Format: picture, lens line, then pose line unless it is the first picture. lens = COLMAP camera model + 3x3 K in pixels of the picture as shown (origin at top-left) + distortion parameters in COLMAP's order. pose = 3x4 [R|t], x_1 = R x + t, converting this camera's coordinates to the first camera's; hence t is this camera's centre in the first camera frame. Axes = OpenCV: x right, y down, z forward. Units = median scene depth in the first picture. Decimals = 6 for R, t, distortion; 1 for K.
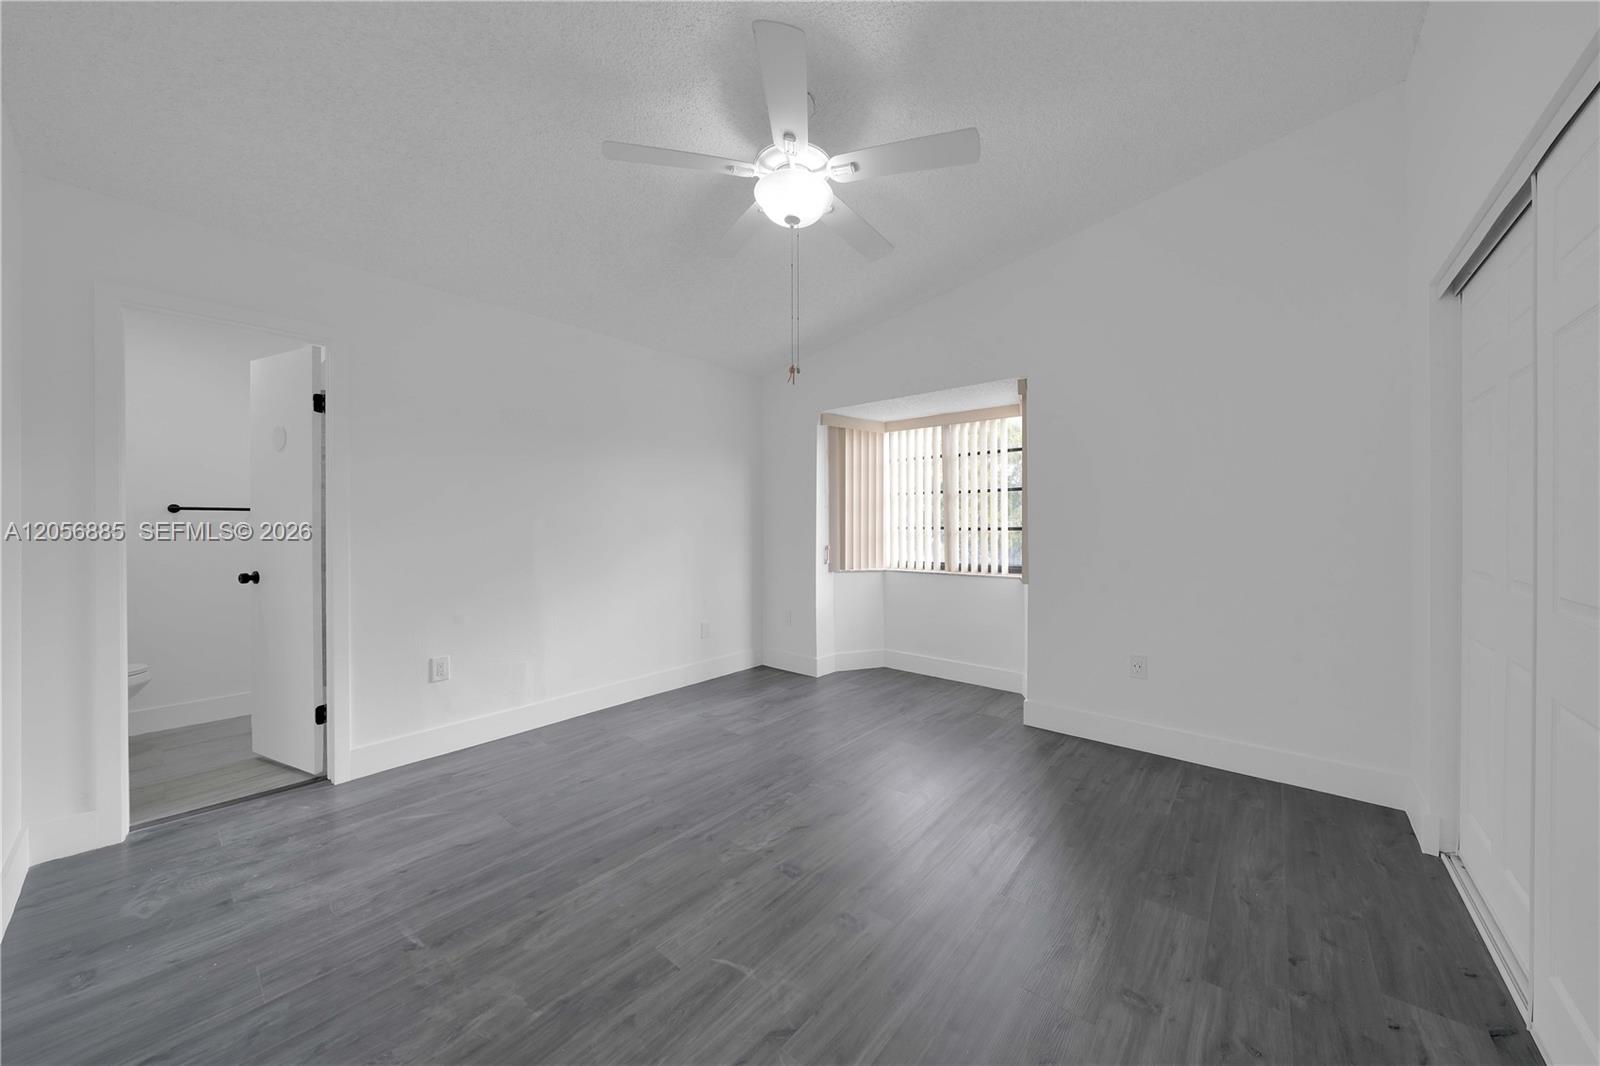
lens RADIAL K [[547.6, 0, 819.9], [0, 547.6, 527.1], [0, 0, 1]] dist [-0.005812, -0.000151]
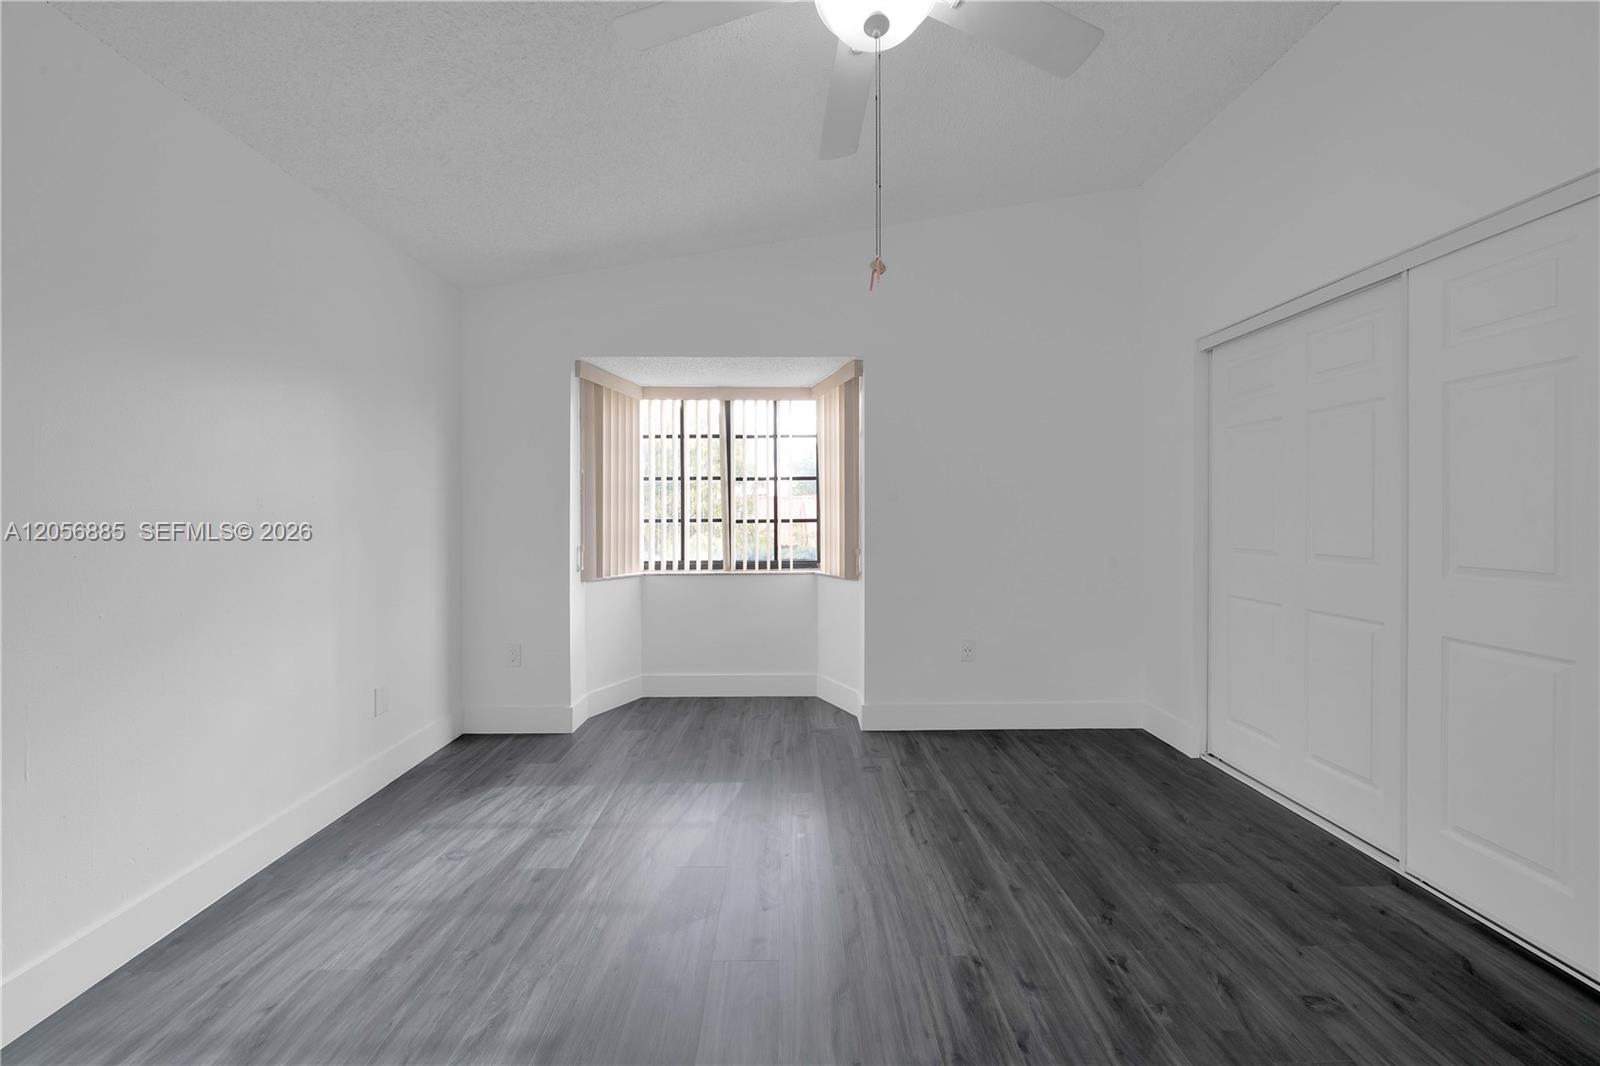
lens RADIAL K [[547.6, 0, 801.5], [0, 547.6, 522.1], [0, 0, 1]] dist [-0.005812, -0.000151]
pose [[0.760836, -0.004661, 0.648927, -0.231204], [0.002013, 0.999986, 0.004823, 0.000279], [-0.648941, -0.002363, 0.760835, 0.267588]]
